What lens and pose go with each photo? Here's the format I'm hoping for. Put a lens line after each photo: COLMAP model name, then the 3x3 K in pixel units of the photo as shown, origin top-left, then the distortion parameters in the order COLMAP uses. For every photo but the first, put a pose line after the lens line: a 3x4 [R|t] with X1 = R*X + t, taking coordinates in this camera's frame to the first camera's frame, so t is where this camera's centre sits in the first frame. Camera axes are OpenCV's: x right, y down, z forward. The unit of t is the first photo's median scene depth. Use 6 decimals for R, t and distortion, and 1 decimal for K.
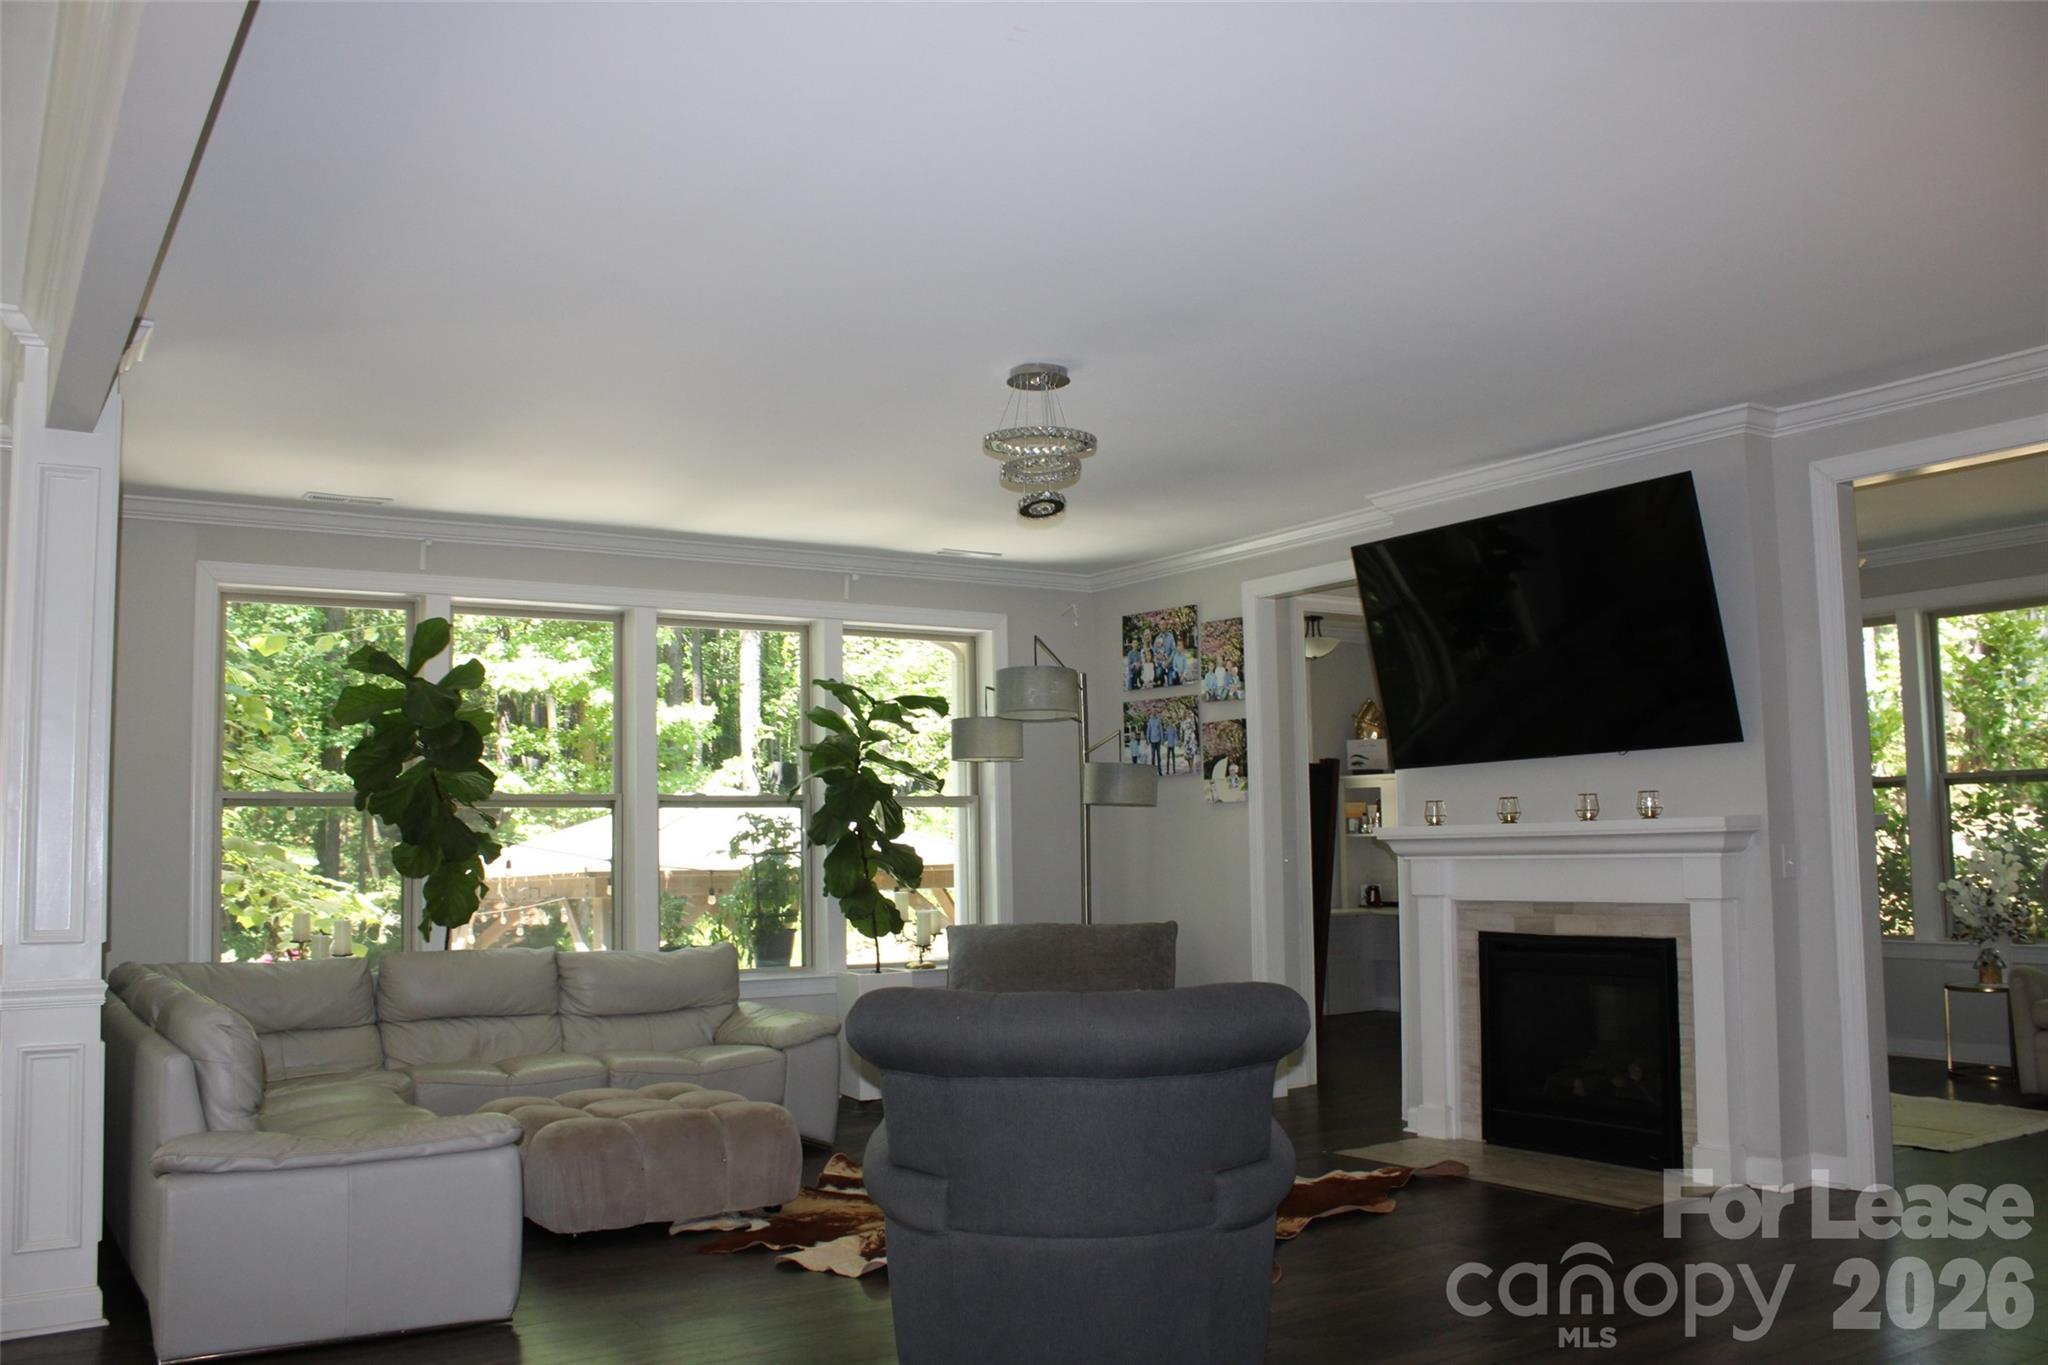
lens RADIAL K [[1718.2, 0, 1024.0], [0, 1718.2, 682.5], [0, 0, 1]] dist [-0.168197, 0.157455]
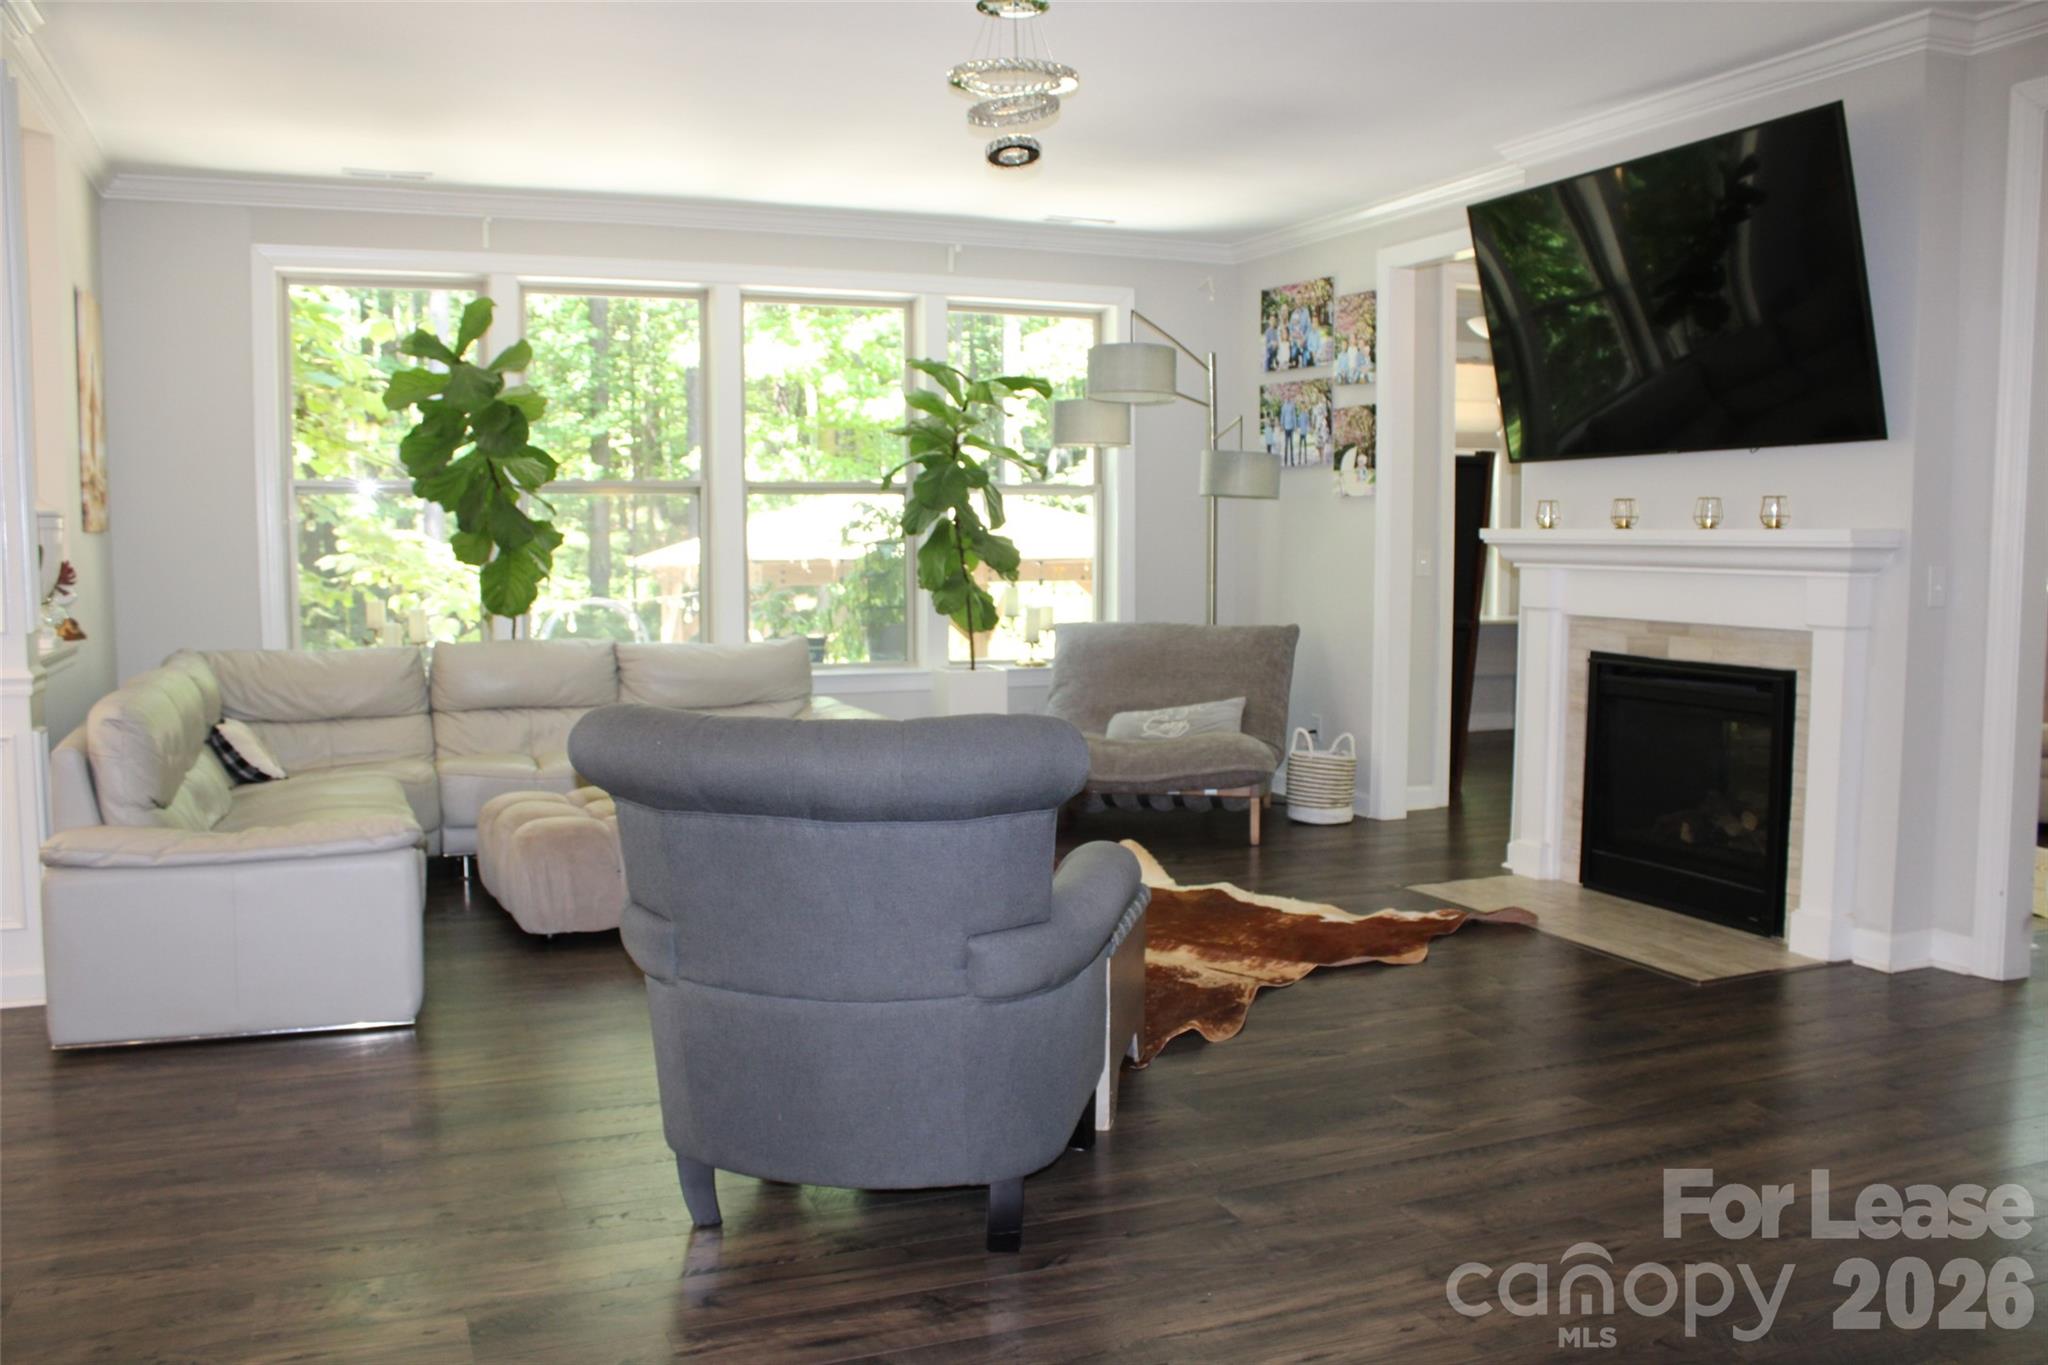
lens RADIAL K [[1718.2, 0, 1024.0], [0, 1718.2, 682.5], [0, 0, 1]] dist [-0.168197, 0.157455]
pose [[0.983250, 0.032964, -0.179259, 0.126169], [-0.000145, 0.983651, 0.180088, 0.004700], [0.182265, -0.177045, 0.967179, 0.086949]]
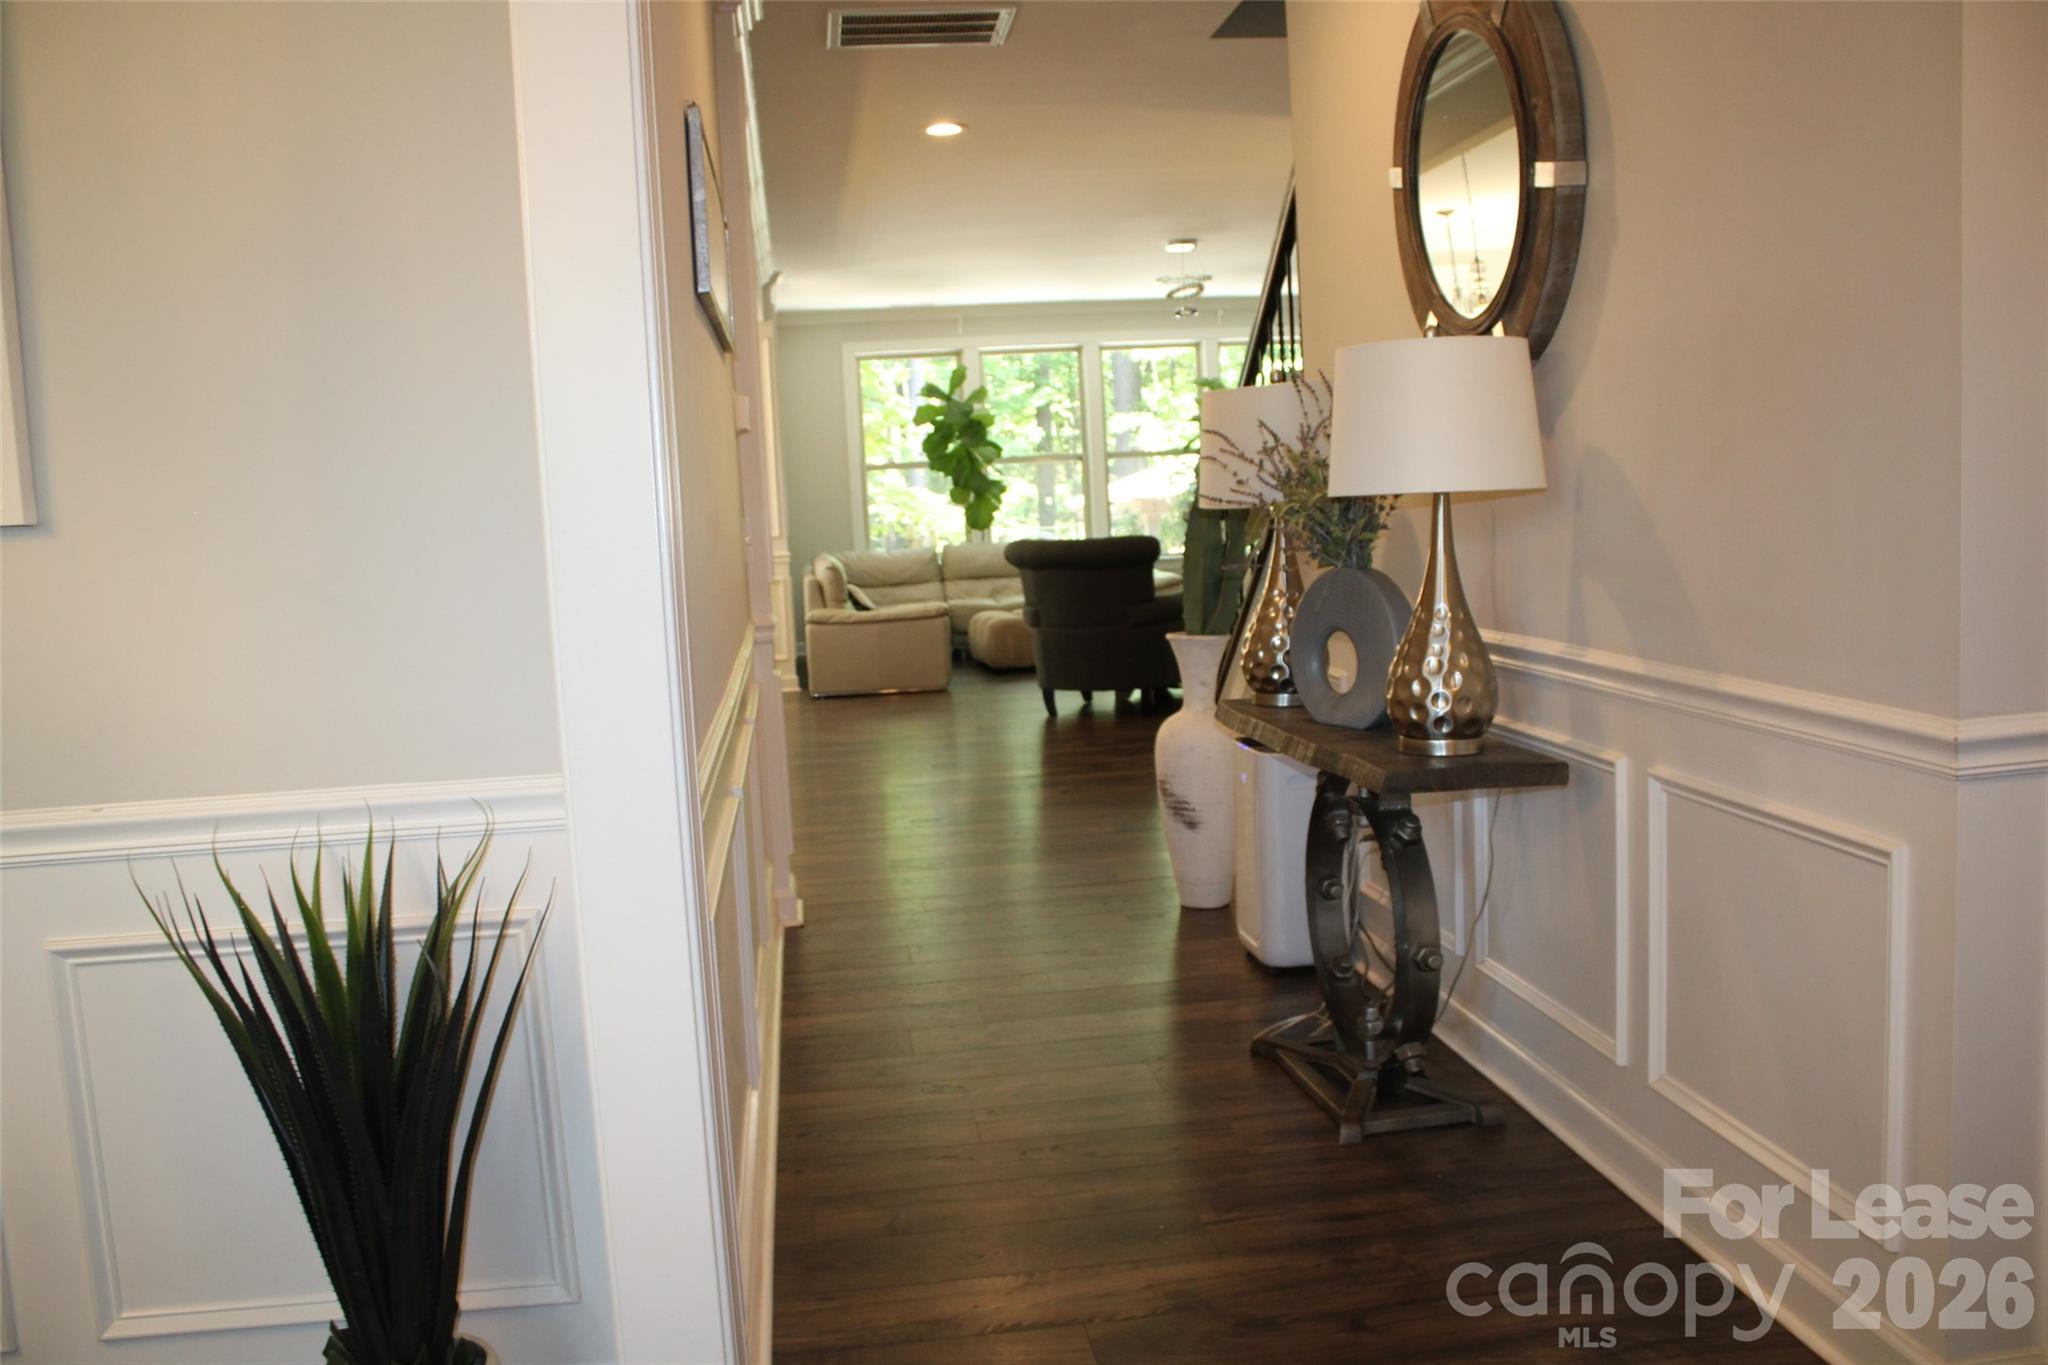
lens RADIAL K [[1718.2, 0, 1024.0], [0, 1718.2, 682.5], [0, 0, 1]] dist [-0.168197, 0.157455]
pose [[0.900872, 0.021326, -0.433561, 0.506344], [0.075763, 0.975737, 0.205420, -0.074017], [0.427422, -0.217905, 0.877398, -0.655453]]
